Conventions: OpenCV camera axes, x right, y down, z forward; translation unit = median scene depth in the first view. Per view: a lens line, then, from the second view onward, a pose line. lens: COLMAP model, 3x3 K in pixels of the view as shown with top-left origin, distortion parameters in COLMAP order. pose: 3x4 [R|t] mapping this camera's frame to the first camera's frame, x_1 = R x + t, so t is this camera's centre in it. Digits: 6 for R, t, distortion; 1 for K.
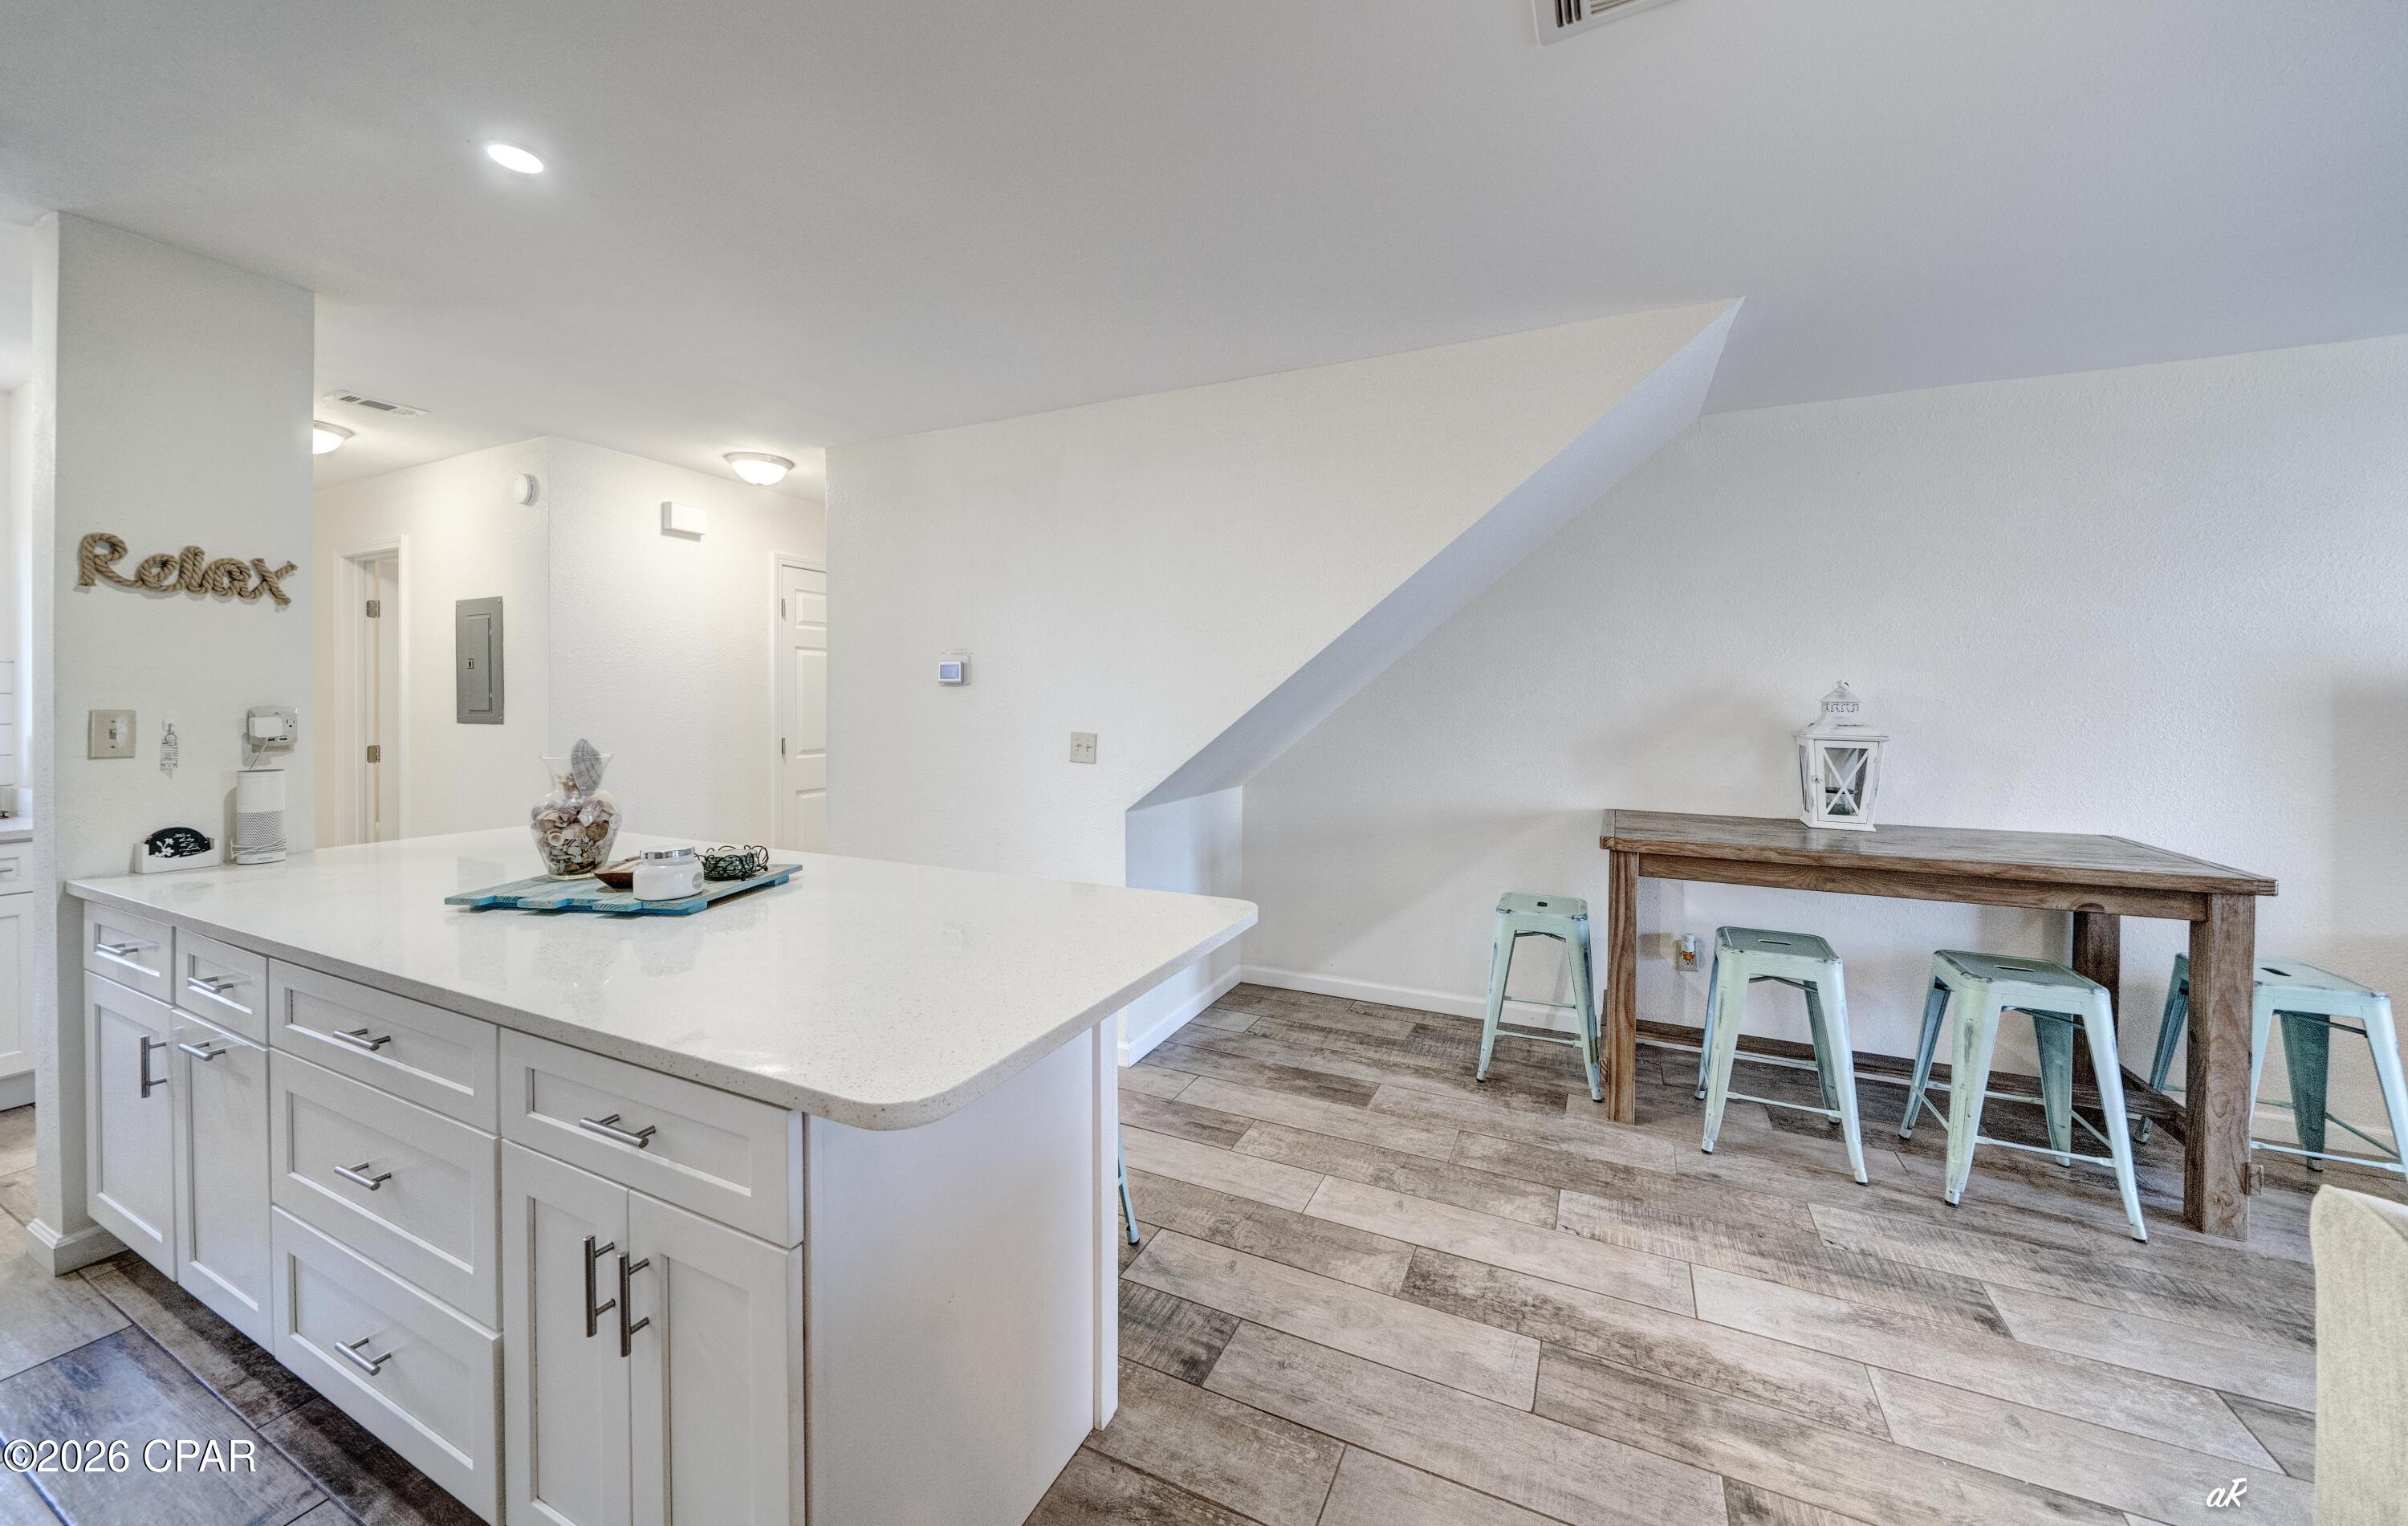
lens RADIAL K [[830.8, 0, 1222.2], [0, 830.8, 709.0], [0, 0, 1]] dist [-0.006204, 0.000111]
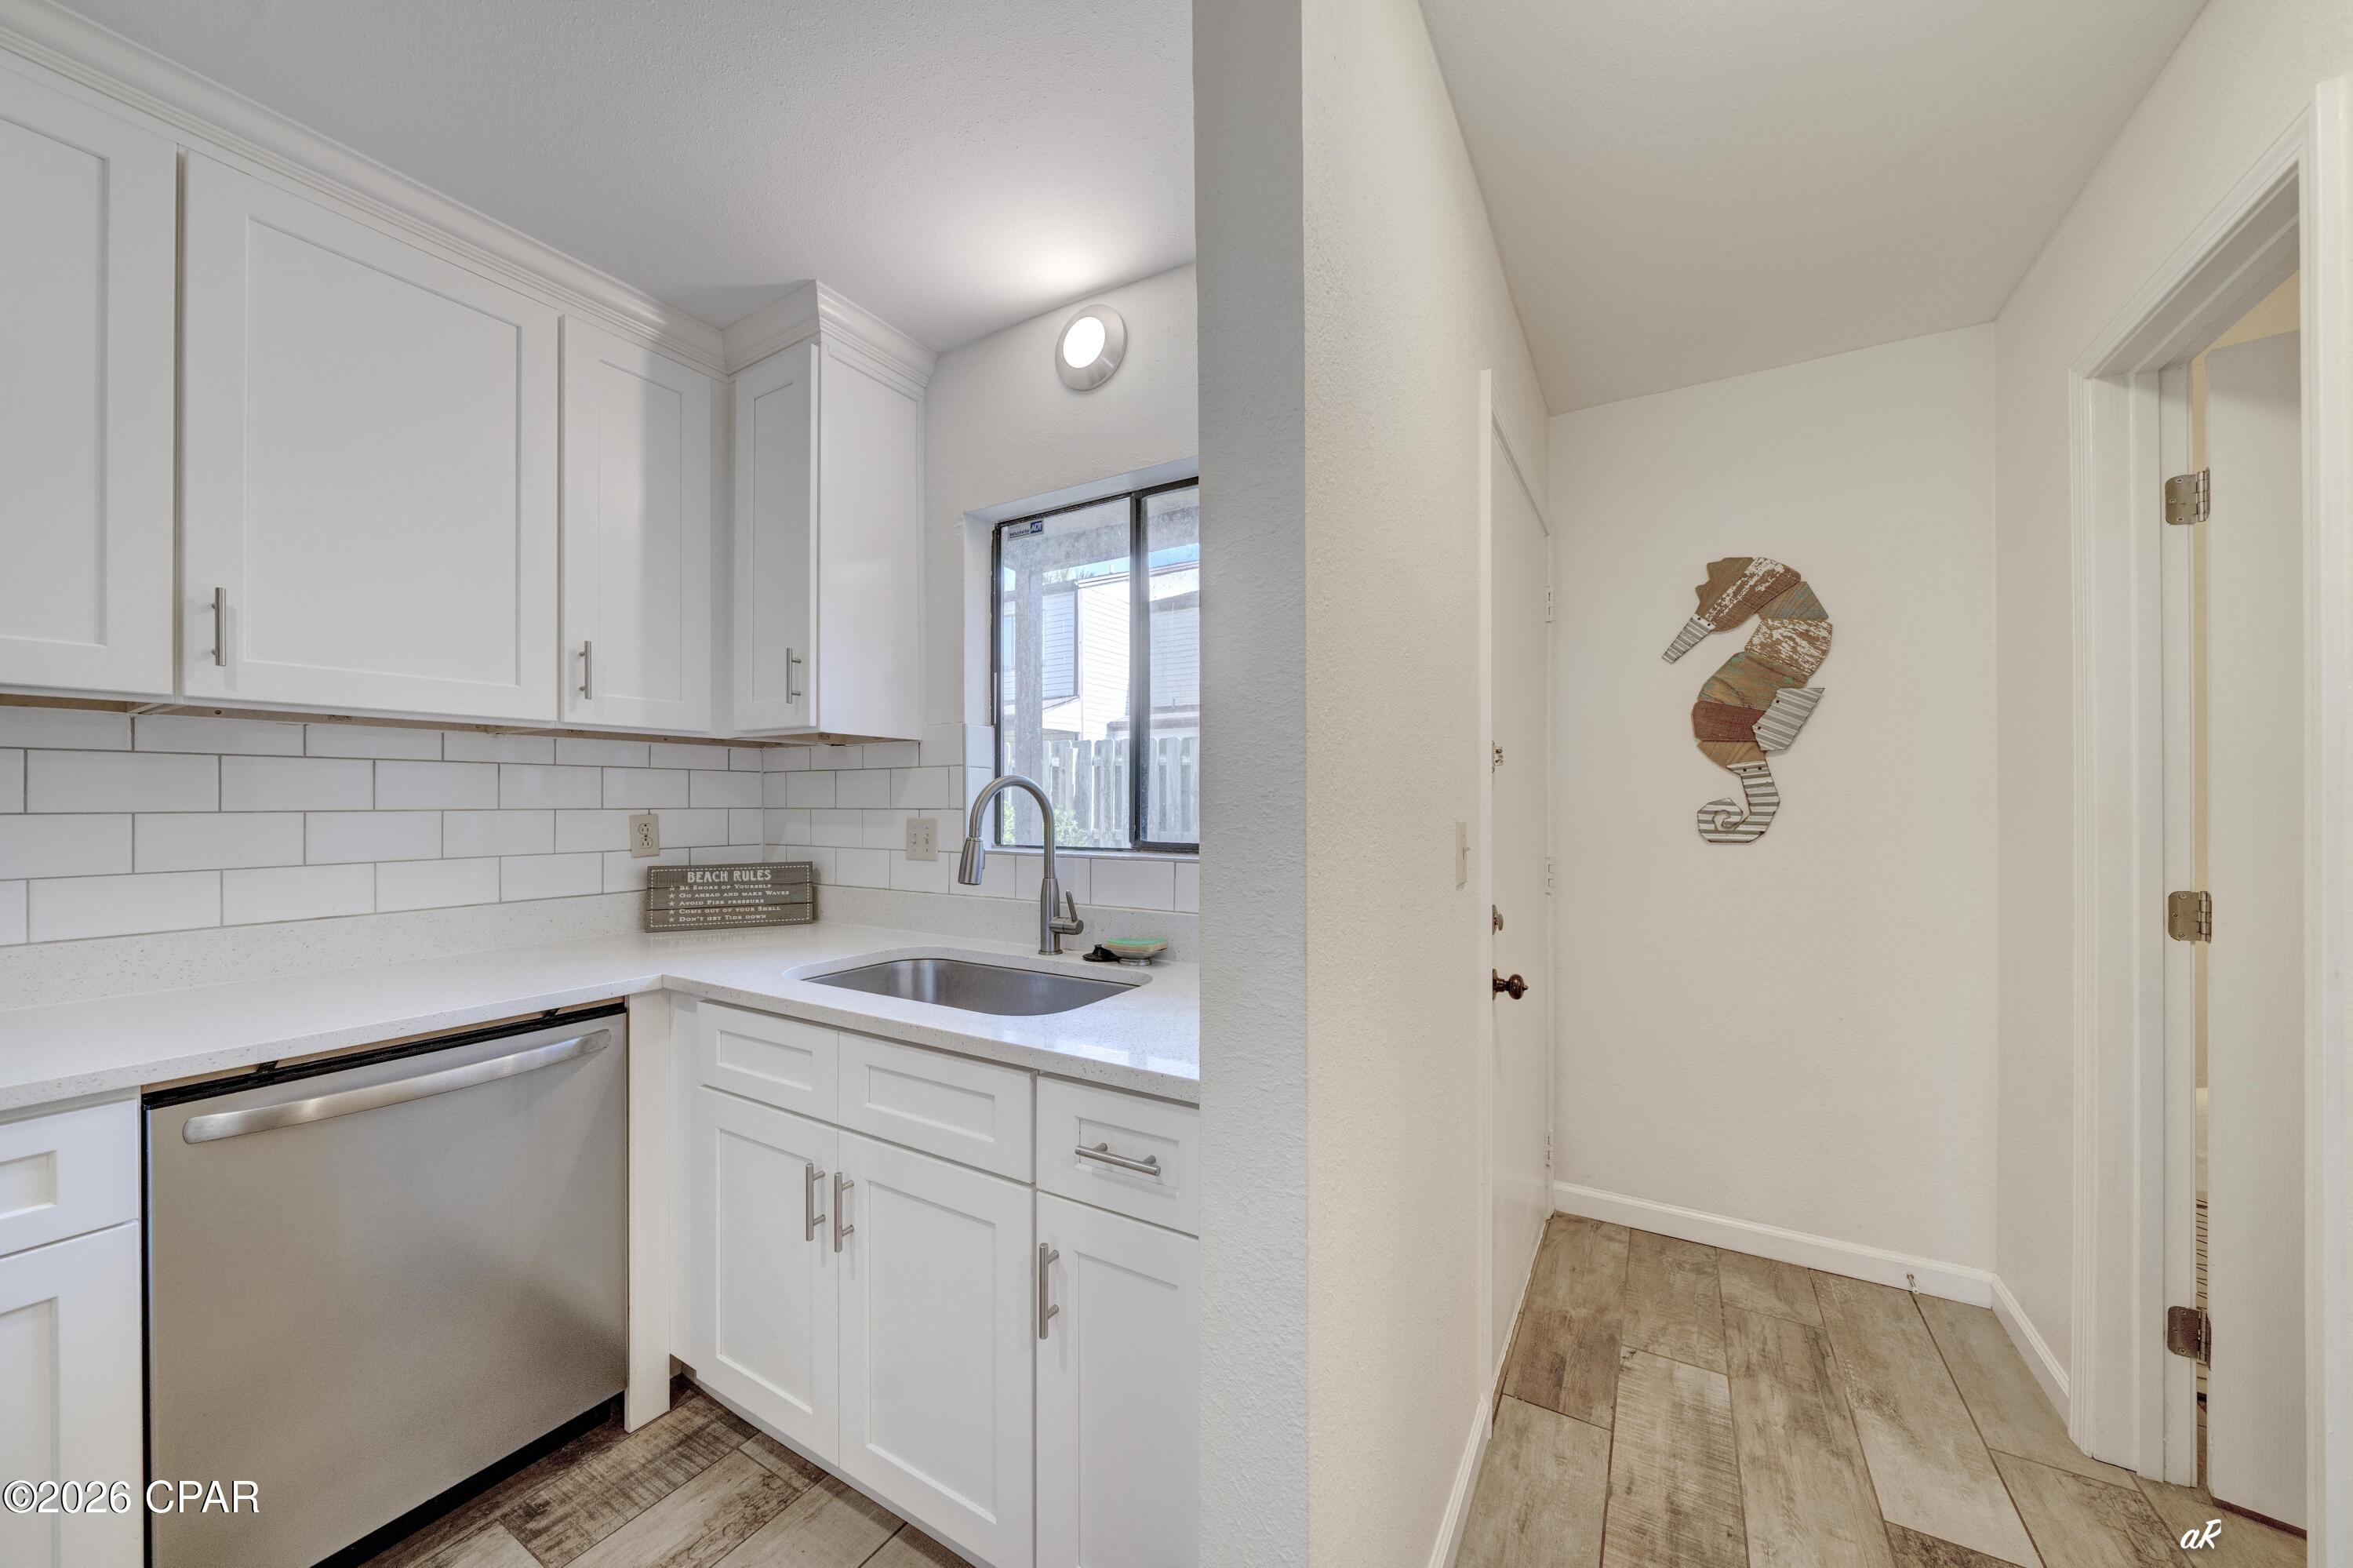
lens RADIAL K [[816.7, 0, 1148.3], [0, 816.7, 802.6], [0, 0, 1]] dist [-0.007944, -0.000091]
pose [[-0.137232, -0.003592, -0.990532, -1.276494], [-0.005683, 0.999980, -0.002839, 0.020374], [0.990523, 0.005240, -0.137250, 1.236841]]
